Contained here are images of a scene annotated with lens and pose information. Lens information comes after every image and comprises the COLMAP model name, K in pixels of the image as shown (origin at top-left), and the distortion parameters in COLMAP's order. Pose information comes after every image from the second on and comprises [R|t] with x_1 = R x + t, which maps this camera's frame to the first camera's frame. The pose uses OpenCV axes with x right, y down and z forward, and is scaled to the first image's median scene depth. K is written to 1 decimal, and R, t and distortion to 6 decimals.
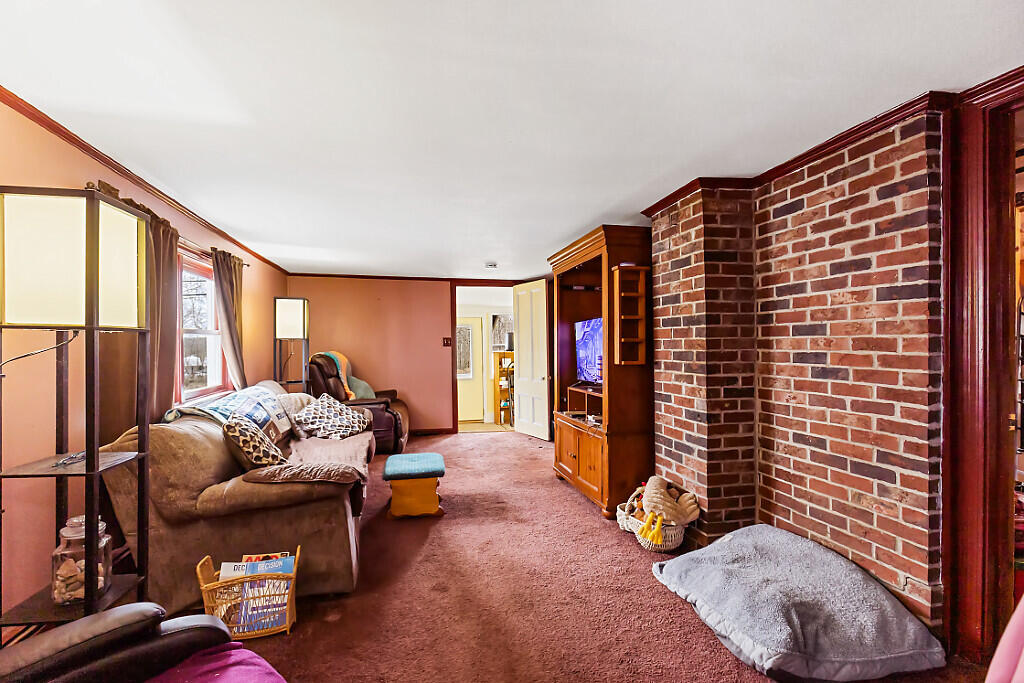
lens RADIAL K [[461.3, 0, 514.1], [0, 461.3, 340.6], [0, 0, 1]] dist [0.000024, -0.000884]
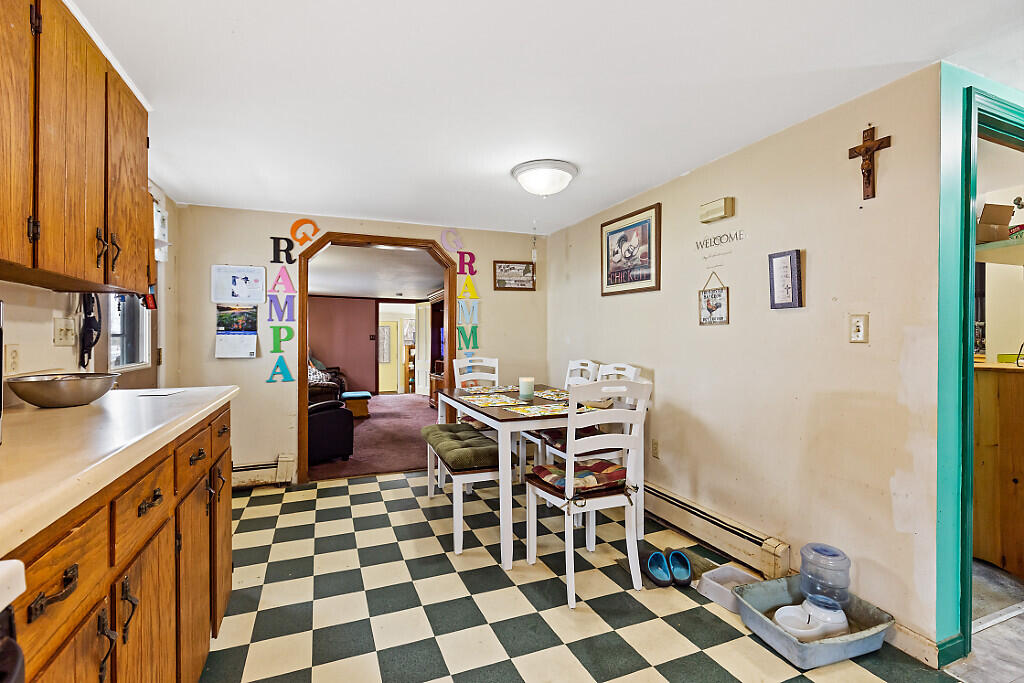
lens RADIAL K [[461.3, 0, 508.5], [0, 461.3, 336.0], [0, 0, 1]] dist [0.000024, -0.000884]
pose [[0.989316, 0.015465, 0.144964, 0.219901], [-0.014860, 0.999876, -0.005259, -0.001809], [-0.145027, 0.003049, 0.989423, -1.599659]]
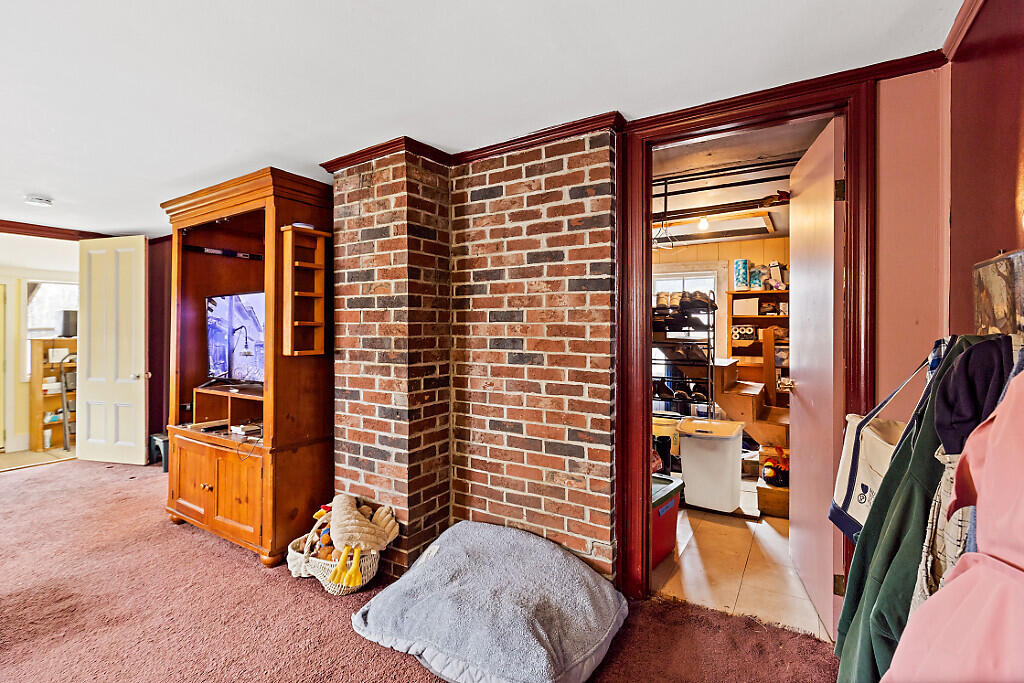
lens RADIAL K [[461.3, 0, 509.2], [0, 461.3, 318.6], [0, 0, 1]] dist [0.000024, -0.000884]
pose [[0.715458, 0.023324, 0.698266, -0.053473], [-0.012983, 0.999714, -0.020090, 0.002064], [-0.698535, 0.005308, 0.715556, 0.240772]]
